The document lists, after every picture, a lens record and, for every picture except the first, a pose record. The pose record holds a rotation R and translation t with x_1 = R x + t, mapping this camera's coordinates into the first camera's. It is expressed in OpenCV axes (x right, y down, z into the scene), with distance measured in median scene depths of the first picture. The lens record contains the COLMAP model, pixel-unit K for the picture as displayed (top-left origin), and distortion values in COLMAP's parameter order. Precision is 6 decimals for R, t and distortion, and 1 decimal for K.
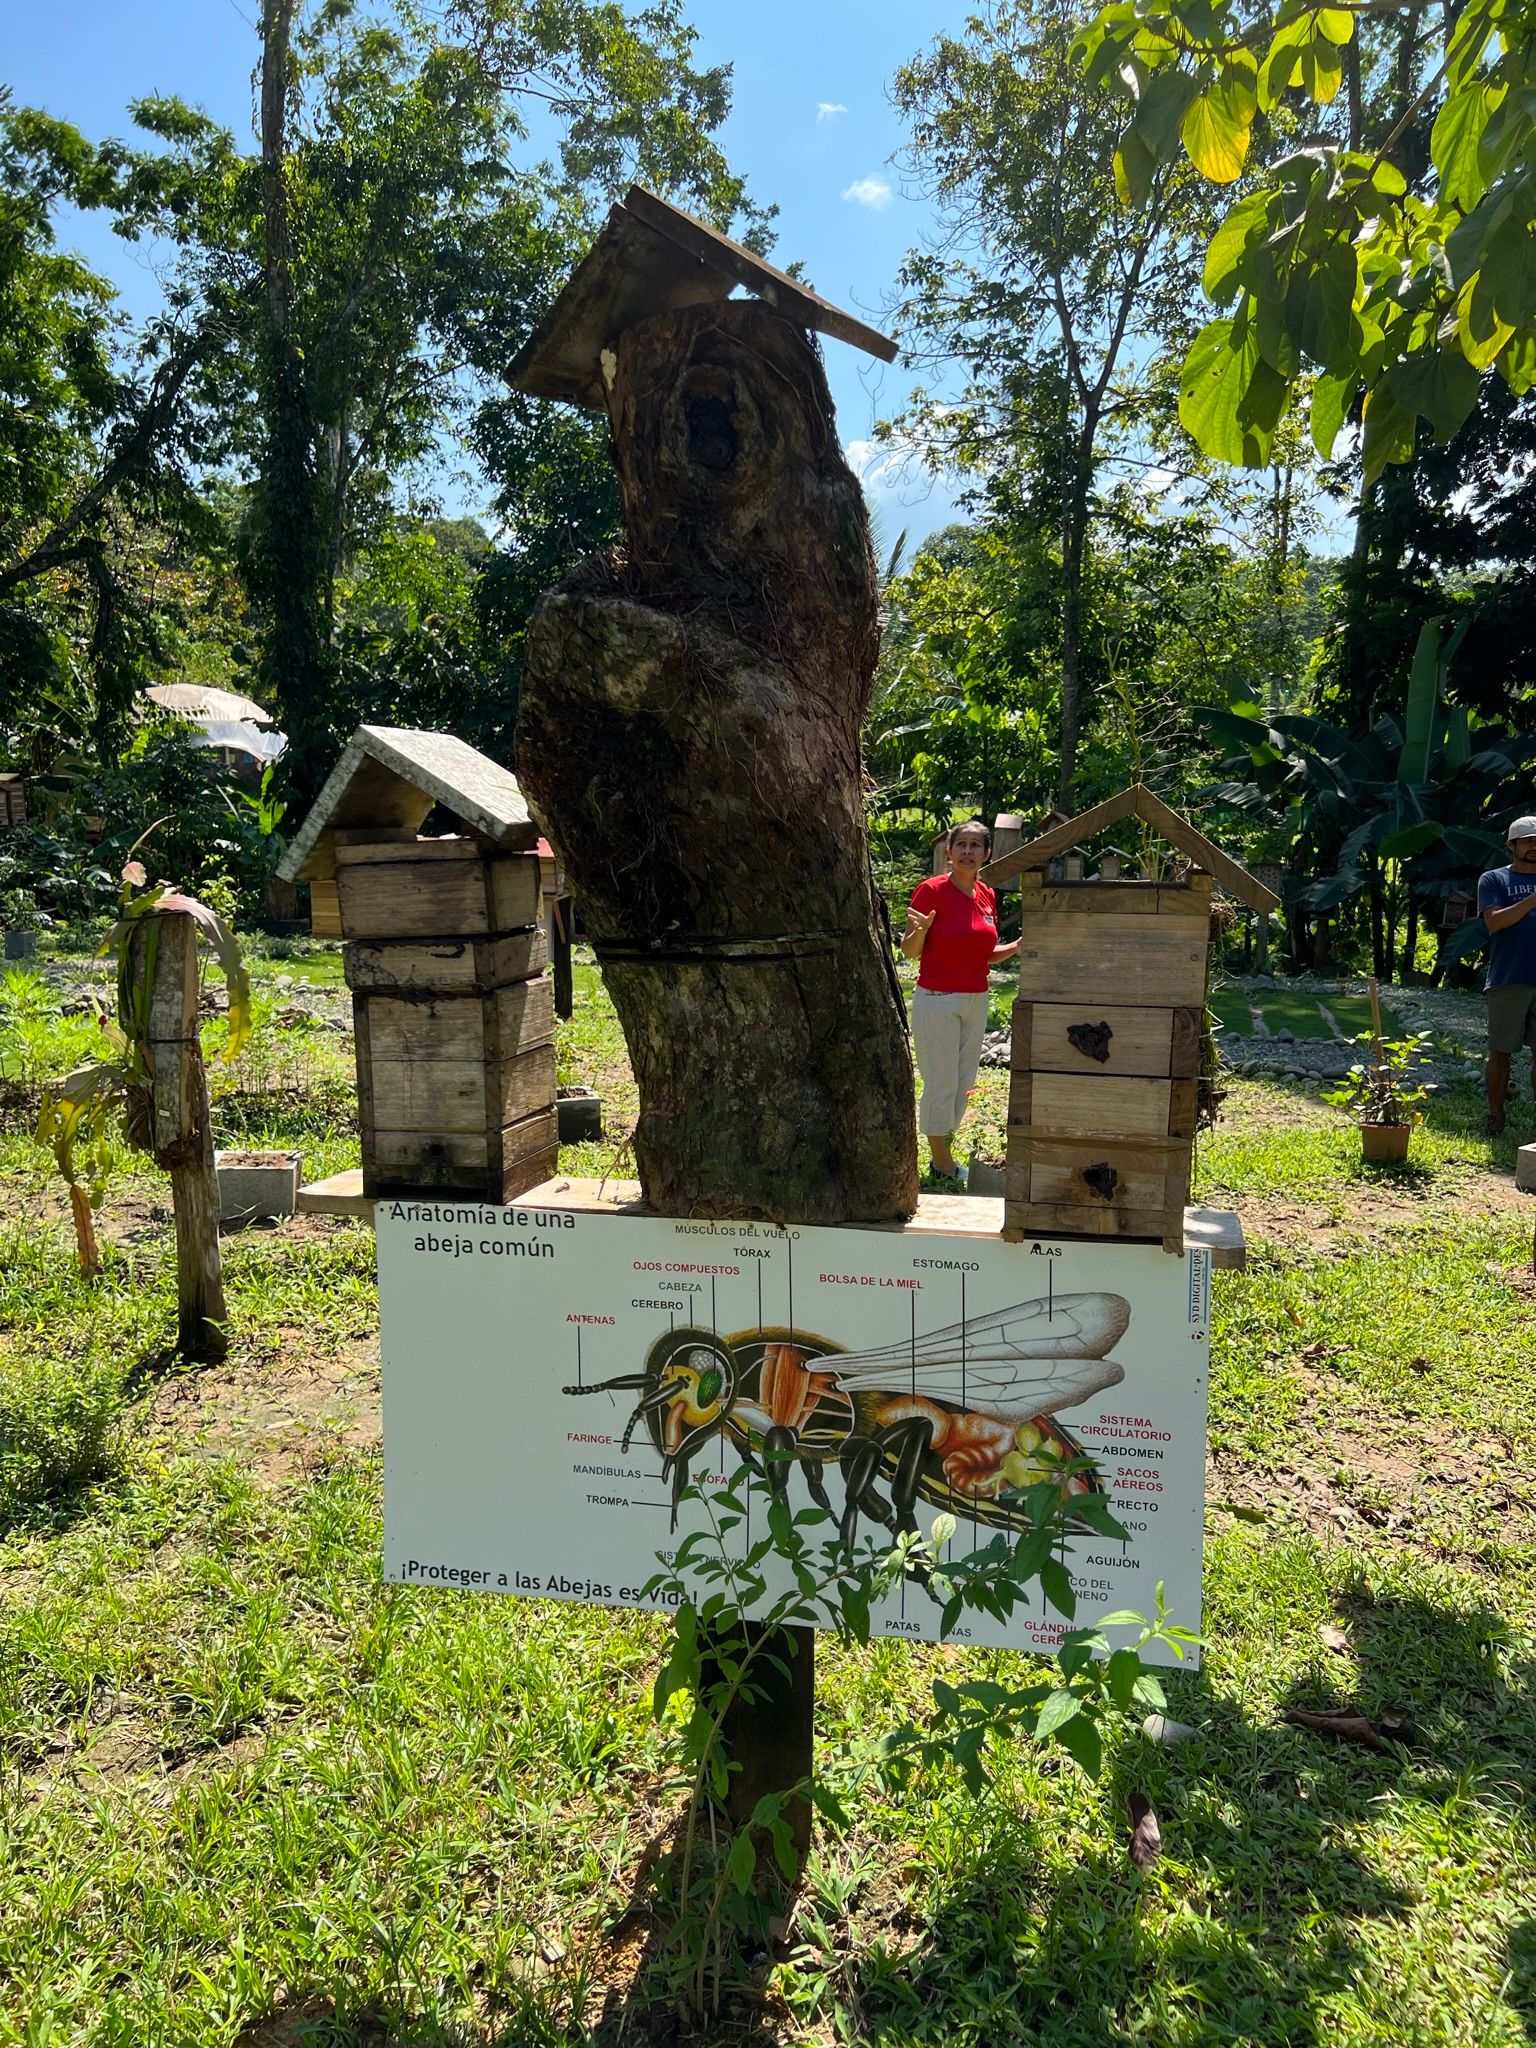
lens RADIAL K [[1550.3, 0, 767.5], [0, 1550.3, 1034.1], [0, 0, 1]] dist [0.025350, -0.006173]
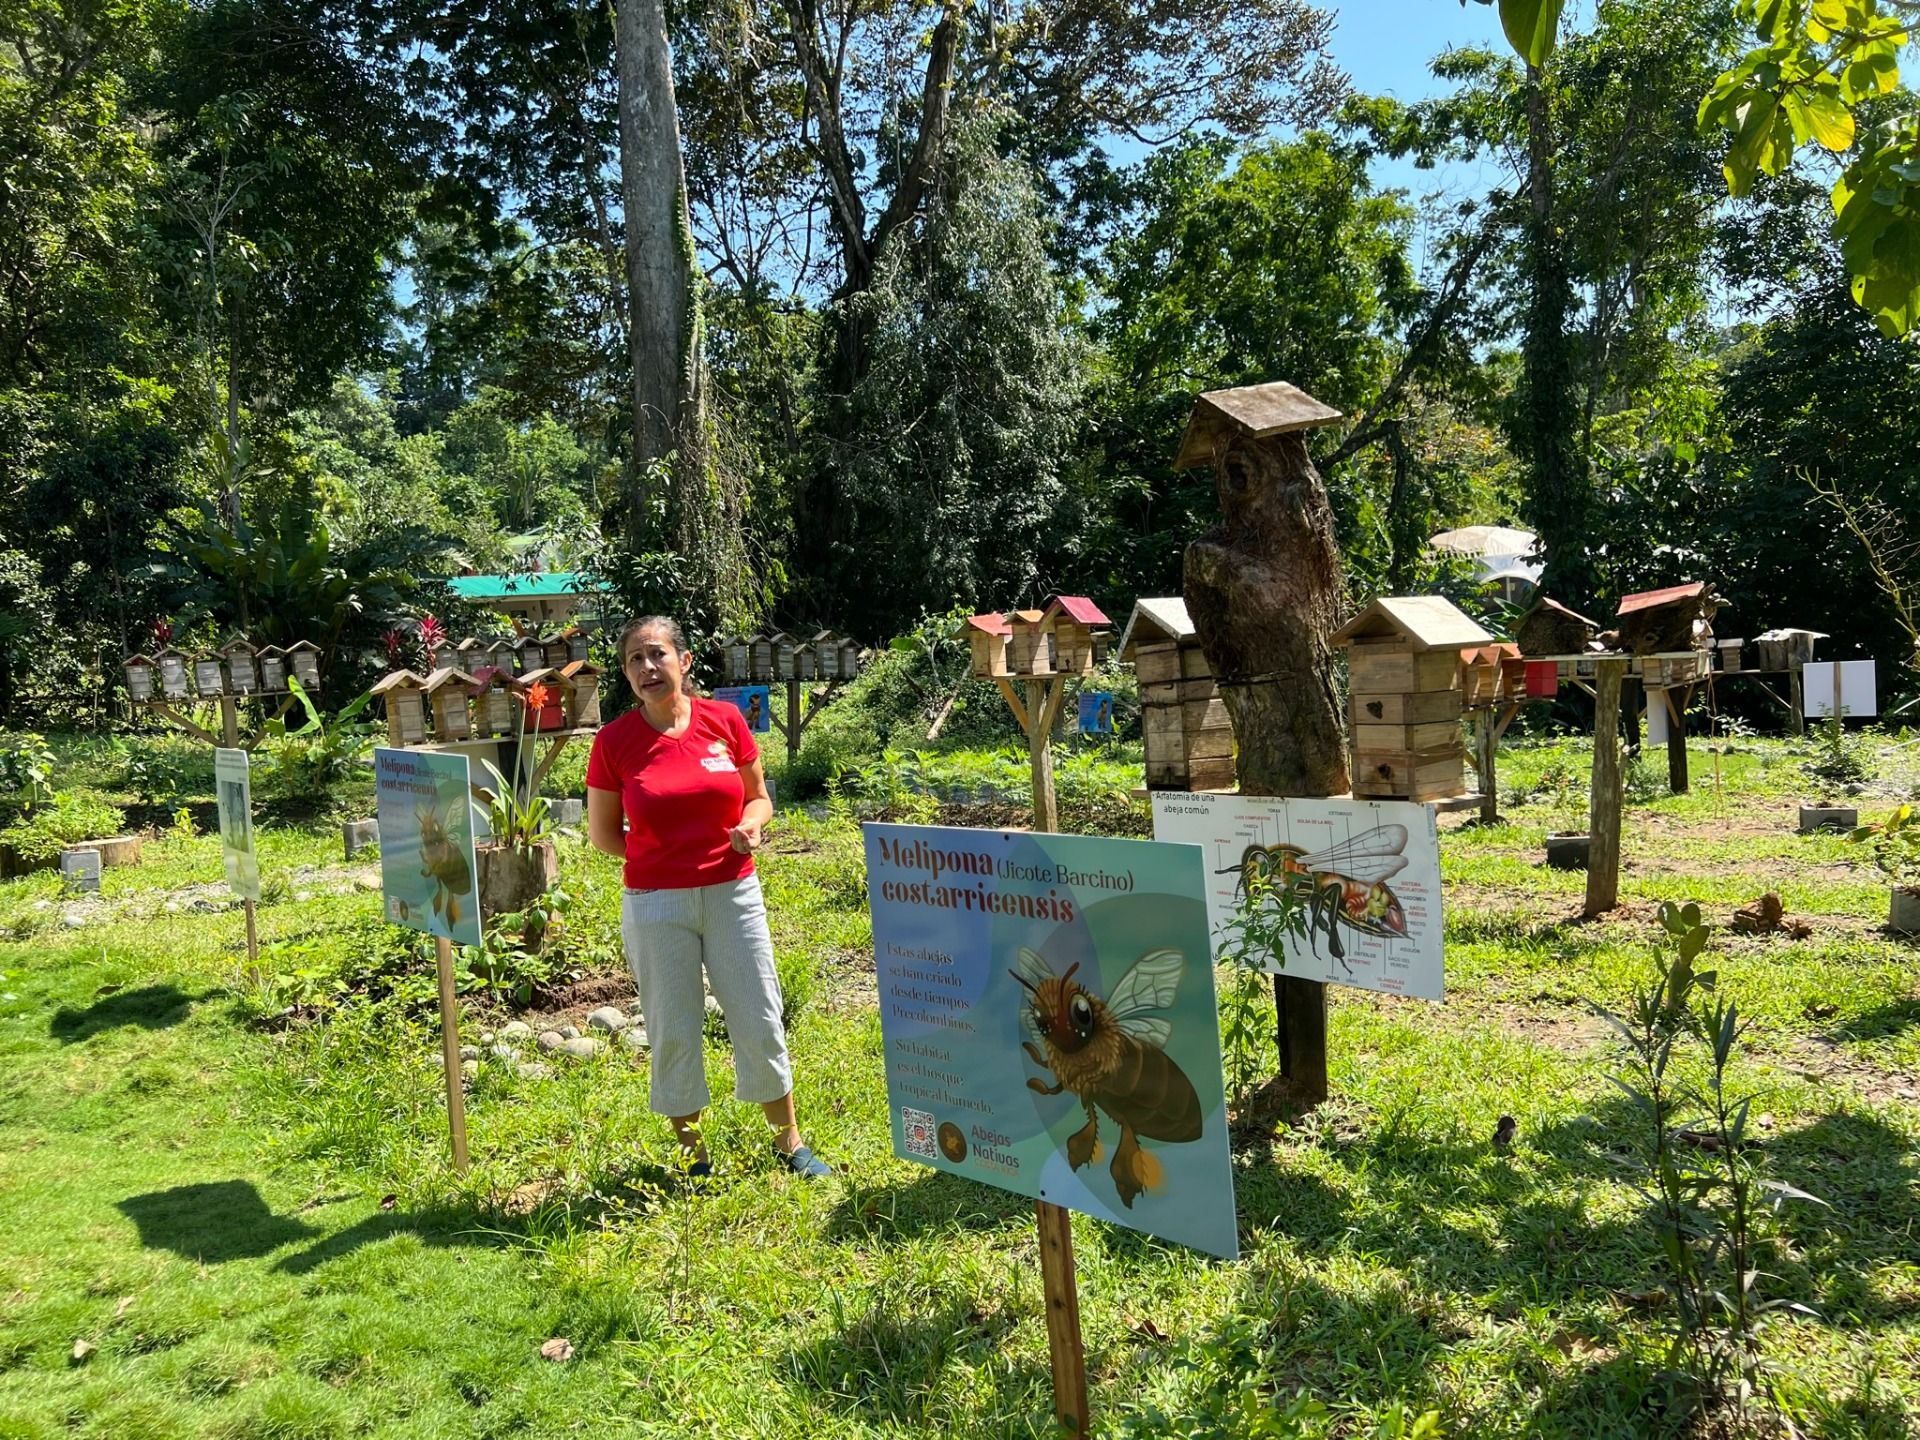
lens RADIAL K [[1453.4, 0, 959.0], [0, 1453.4, 718.5], [0, 0, 1]] dist [0.025350, -0.006173]
pose [[0.746973, -0.030065, -0.664174, 1.036968], [-0.027144, 0.996765, -0.075649, 0.173202], [0.664300, 0.074536, 0.743741, -0.897624]]
